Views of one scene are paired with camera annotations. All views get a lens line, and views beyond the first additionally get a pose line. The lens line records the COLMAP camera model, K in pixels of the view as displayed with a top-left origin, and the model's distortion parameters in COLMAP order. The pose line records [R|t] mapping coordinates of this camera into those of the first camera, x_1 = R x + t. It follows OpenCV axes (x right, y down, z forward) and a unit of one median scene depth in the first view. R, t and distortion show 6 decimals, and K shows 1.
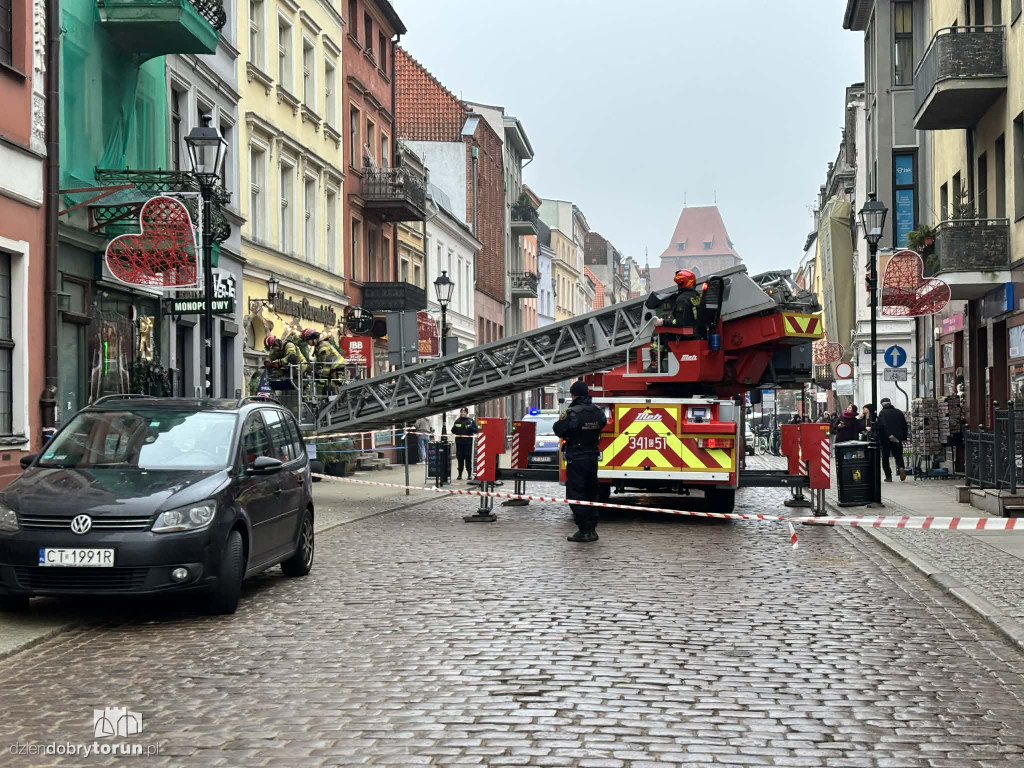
lens RADIAL K [[1500.7, 0, 517.4], [0, 1500.7, 368.6], [0, 0, 1]] dist [0.131846, 0.000000]
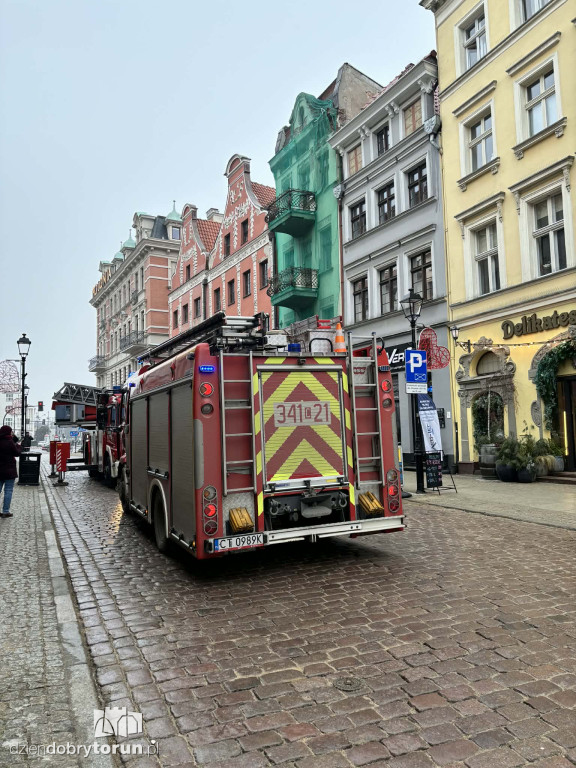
lens RADIAL K [[612.0, 0, 308.7], [0, 612.0, 385.2], [0, 0, 1]] dist [0.062927, -0.023905]
pose [[-0.848131, -0.024226, -0.529233, 0.330349], [0.040653, 0.993033, -0.110605, 0.068011], [0.528225, -0.115322, -0.841237, 1.817365]]
